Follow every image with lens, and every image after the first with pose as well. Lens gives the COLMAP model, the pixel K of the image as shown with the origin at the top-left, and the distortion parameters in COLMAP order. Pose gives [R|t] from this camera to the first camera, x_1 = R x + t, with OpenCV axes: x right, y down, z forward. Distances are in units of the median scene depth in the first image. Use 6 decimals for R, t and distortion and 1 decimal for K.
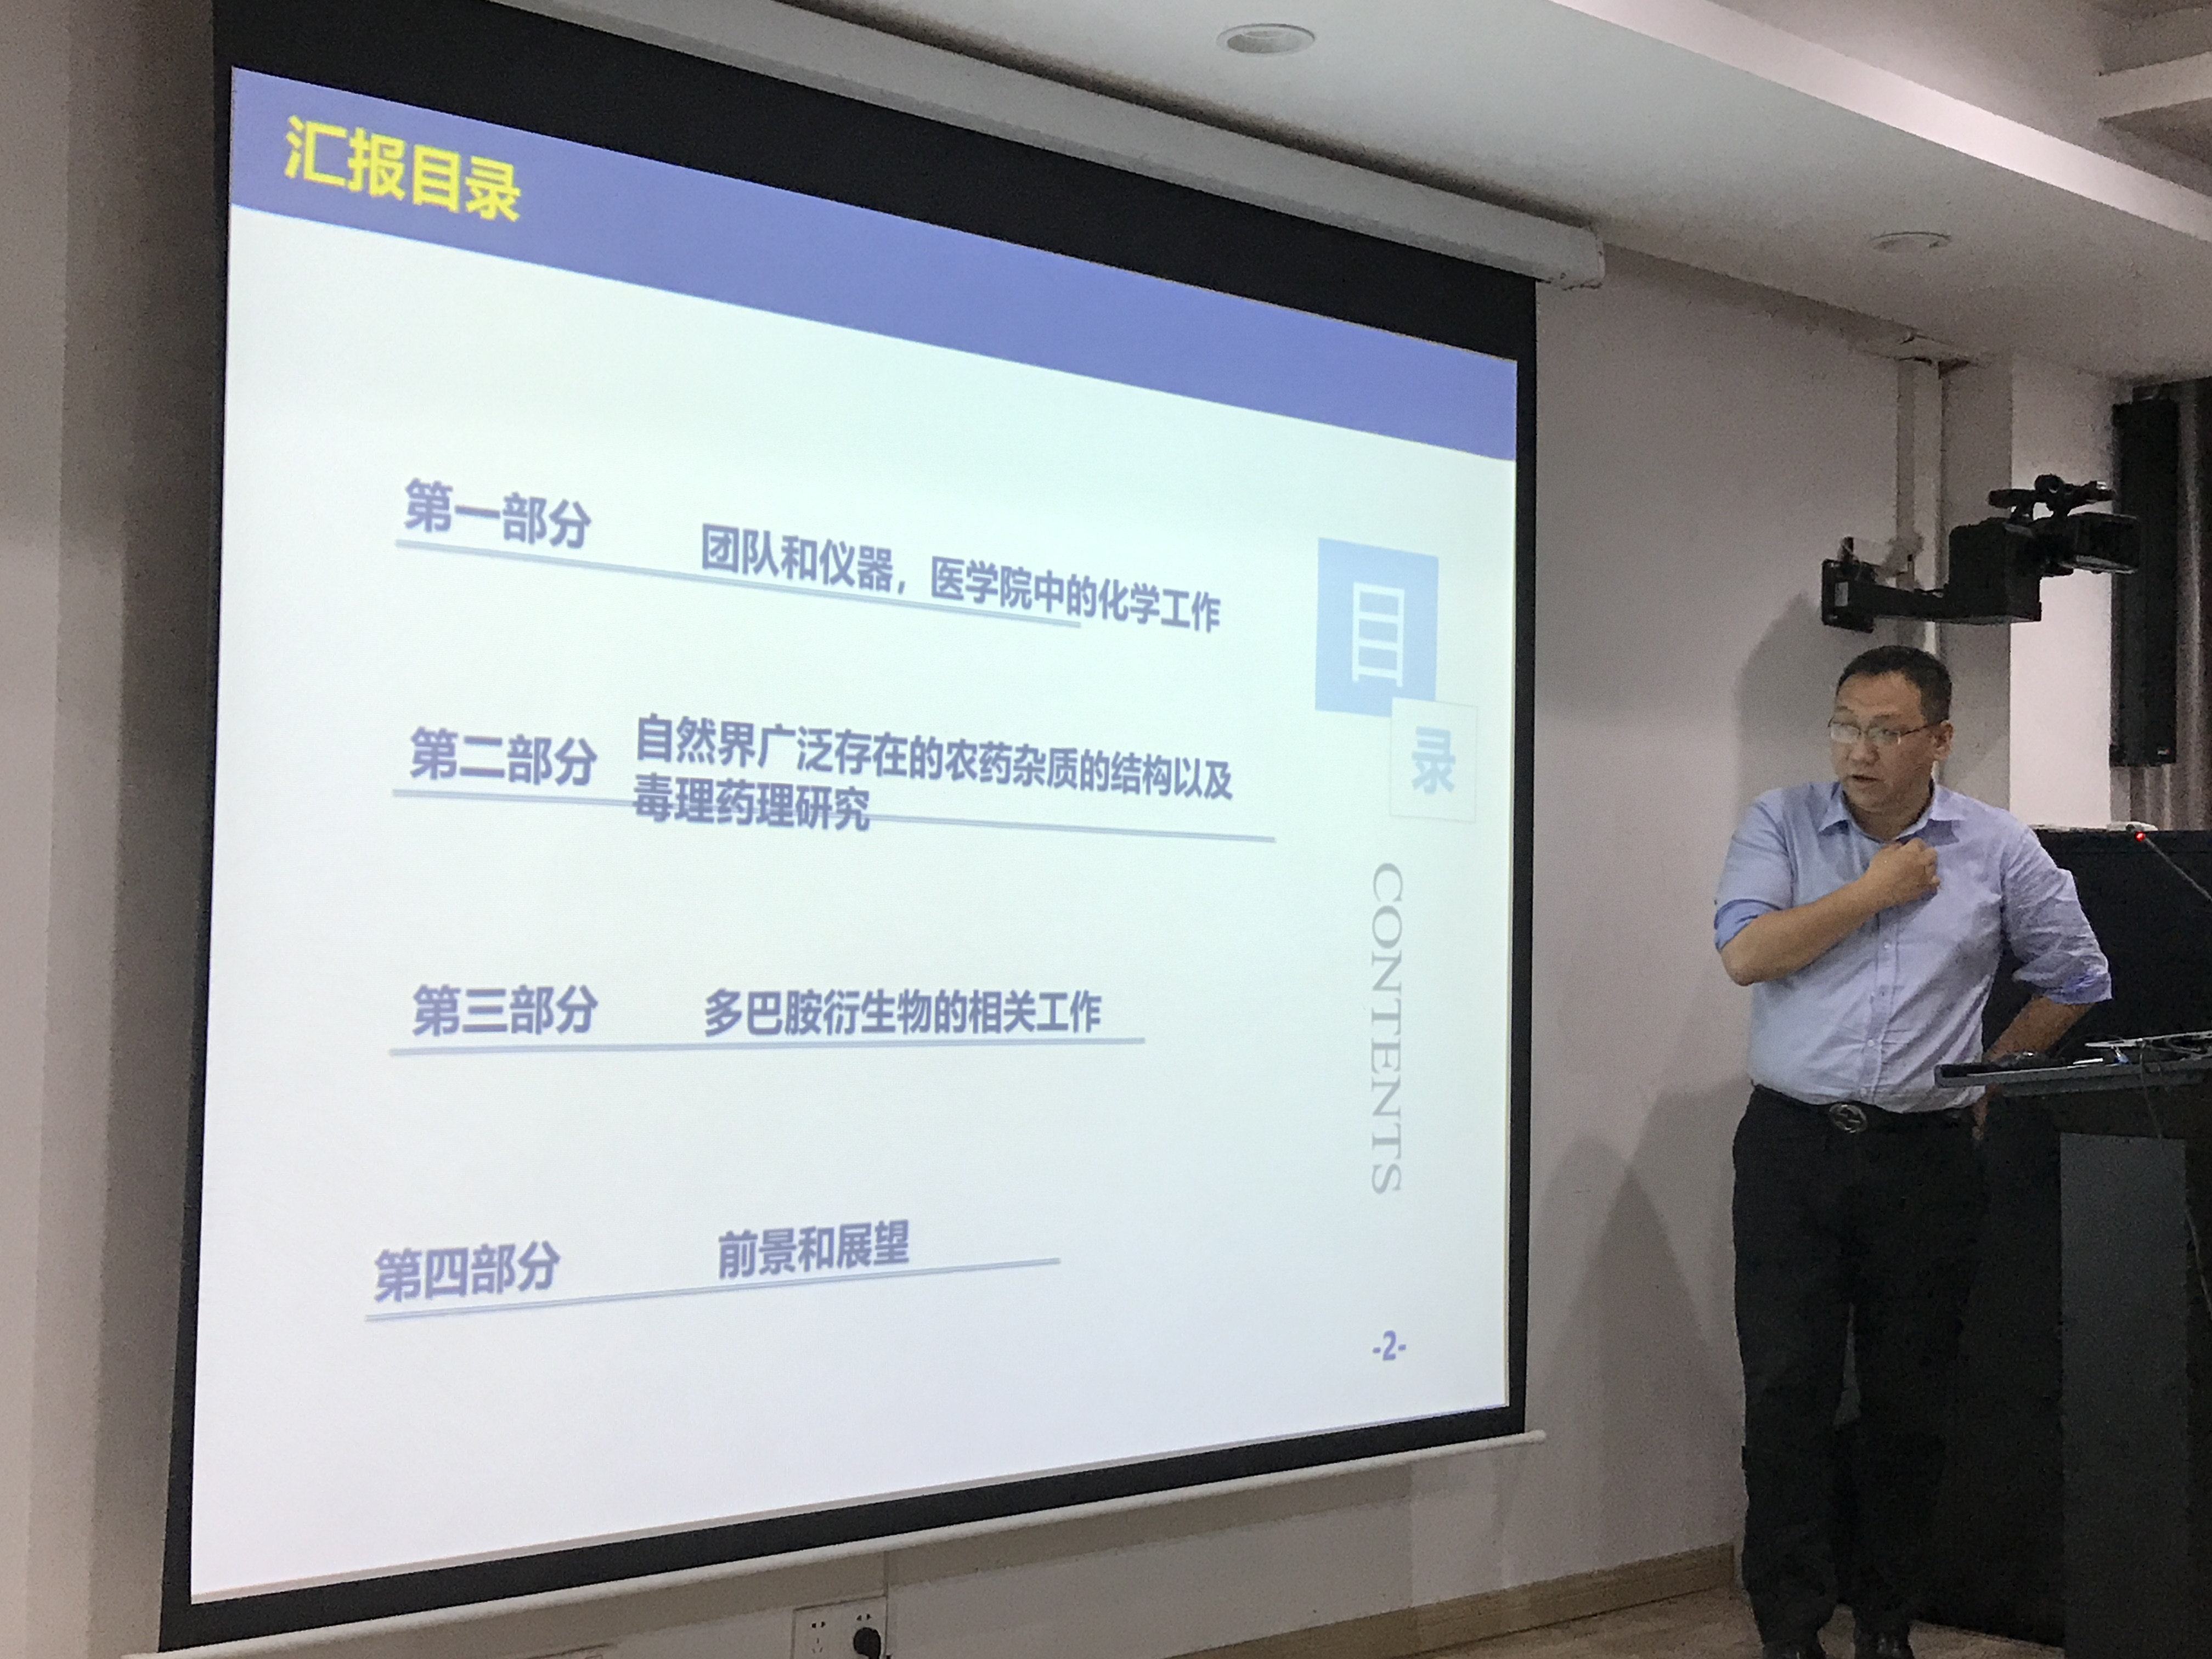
lens RADIAL K [[3032.7, 0, 1106.0], [0, 3032.7, 829.5], [0, 0, 1]] dist [0.004826, -0.011579]
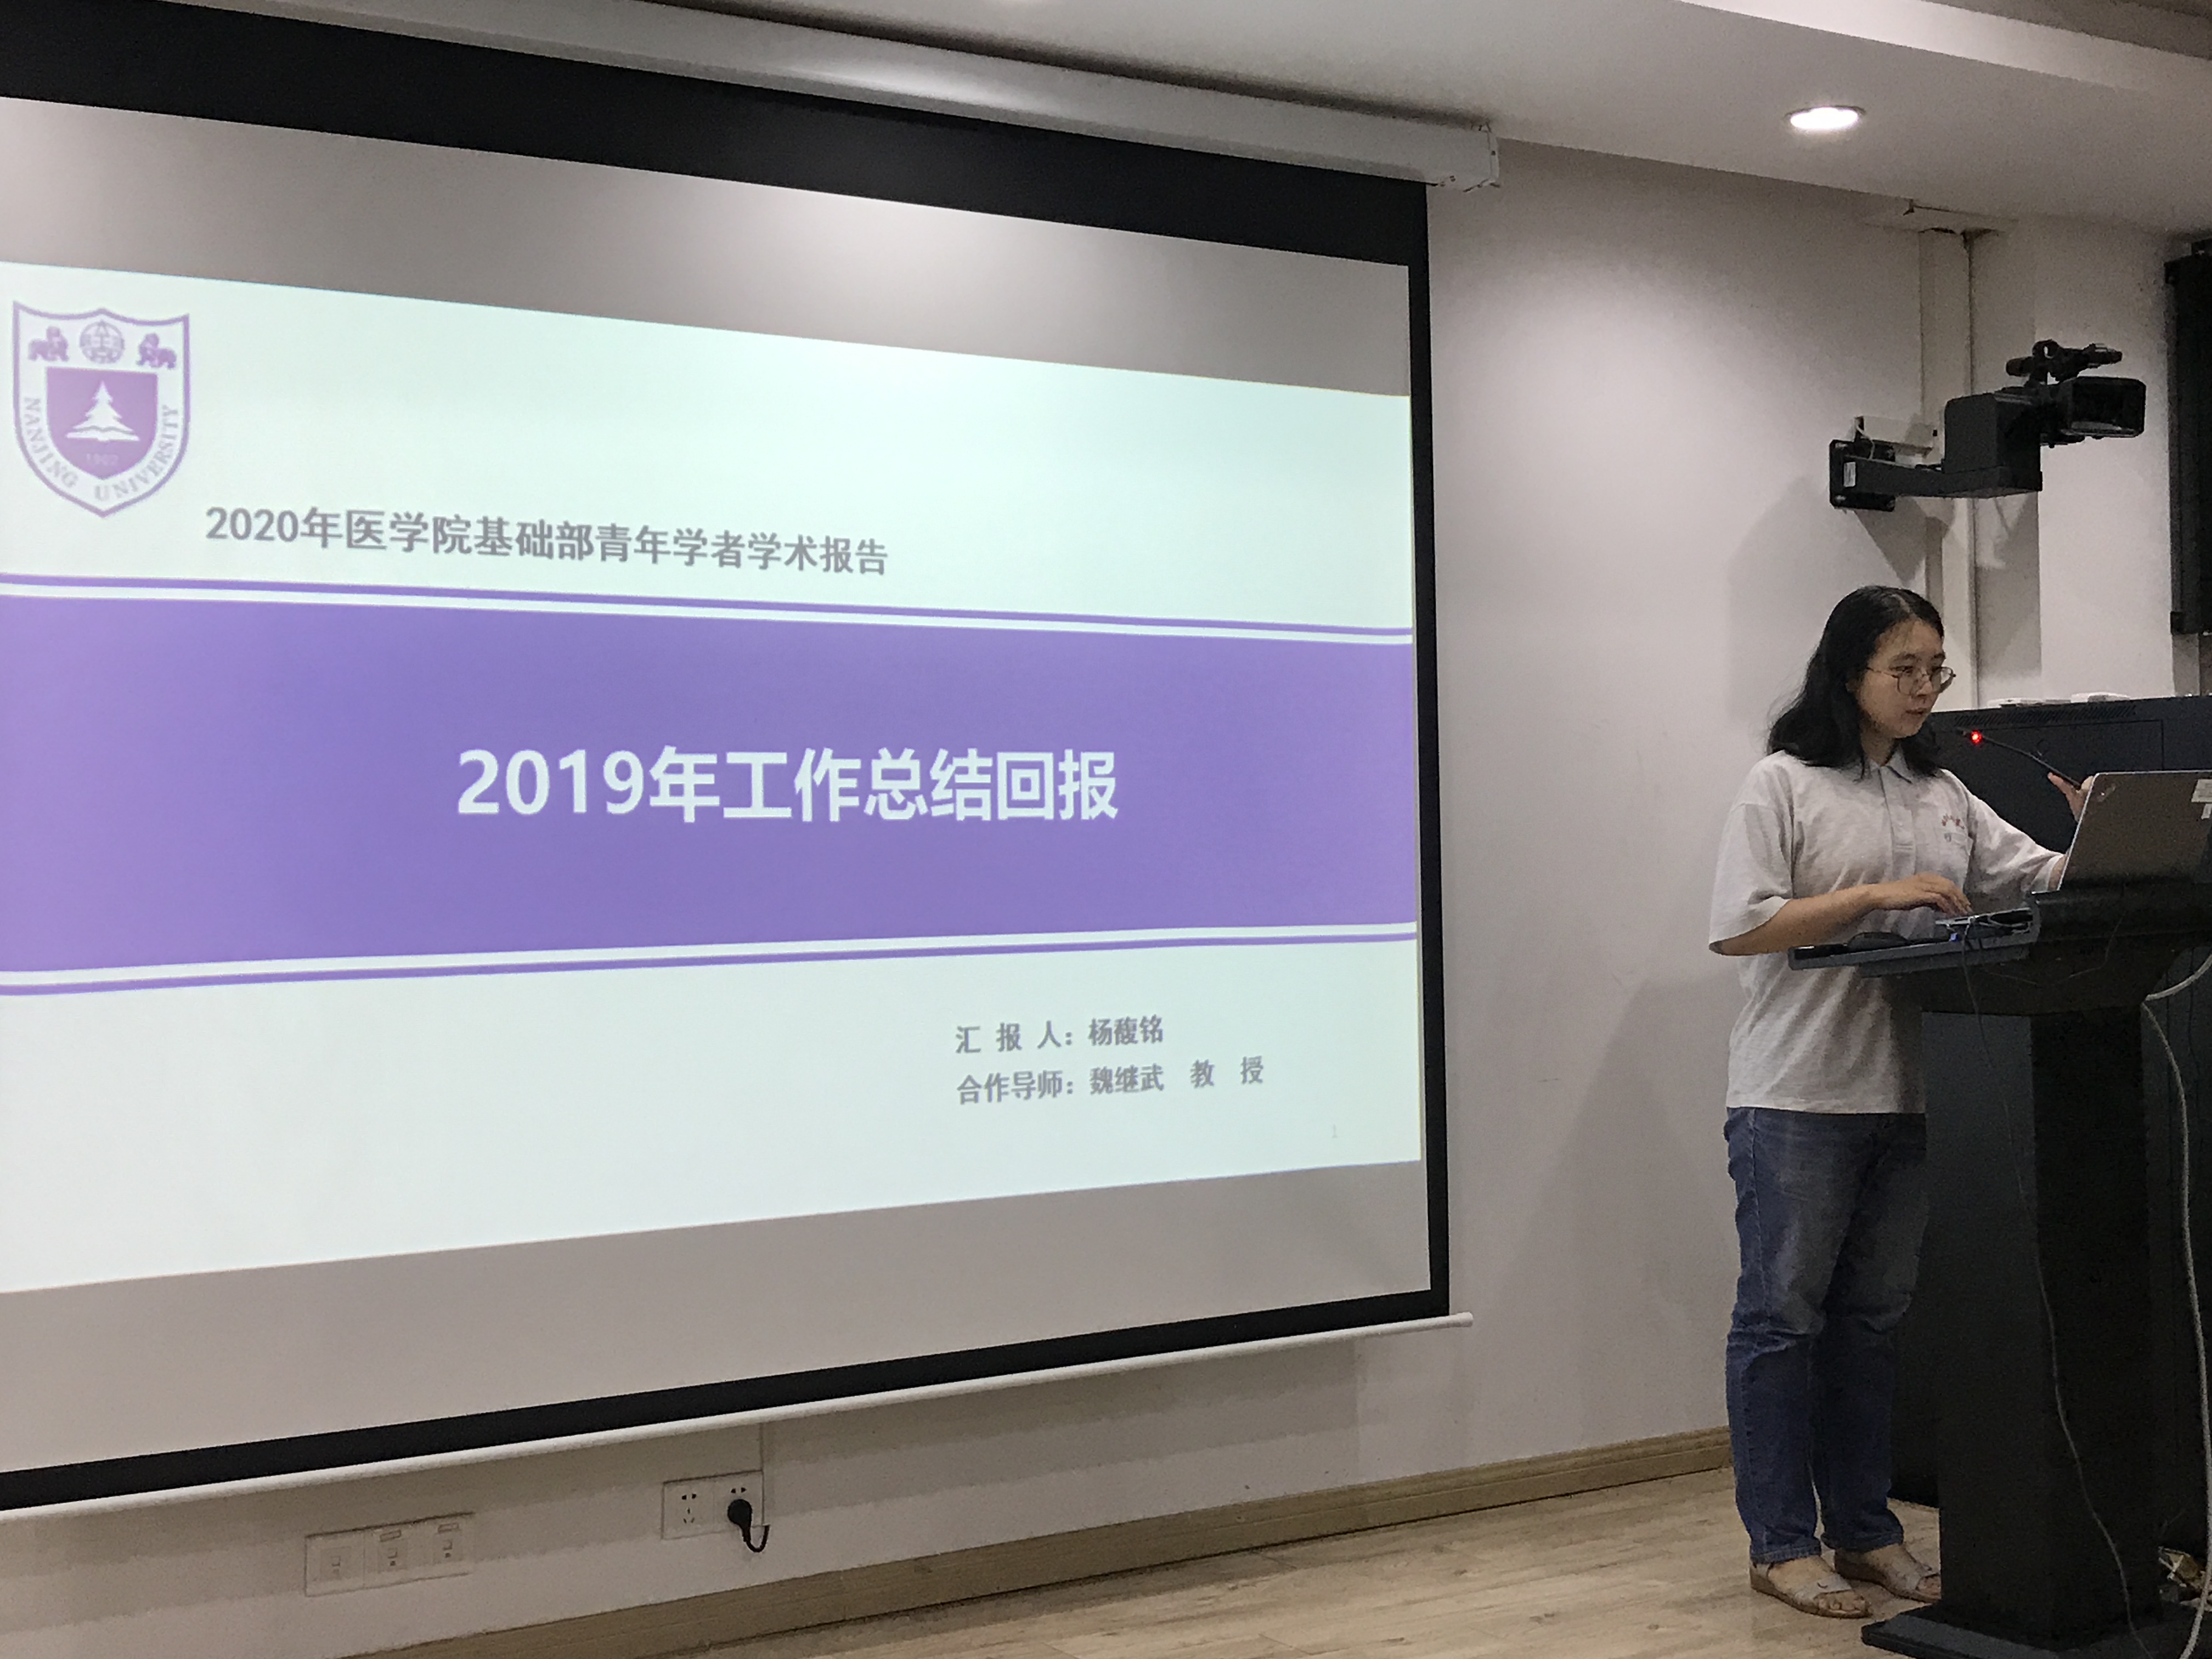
lens RADIAL K [[2878.8, 0, 1102.8], [0, 2878.8, 830.1], [0, 0, 1]] dist [0.062149, -0.244225]
pose [[0.981566, -0.035563, -0.187788, 0.180060], [0.041505, 0.998751, 0.027805, 0.002378], [0.186565, -0.035087, 0.981816, 0.020999]]
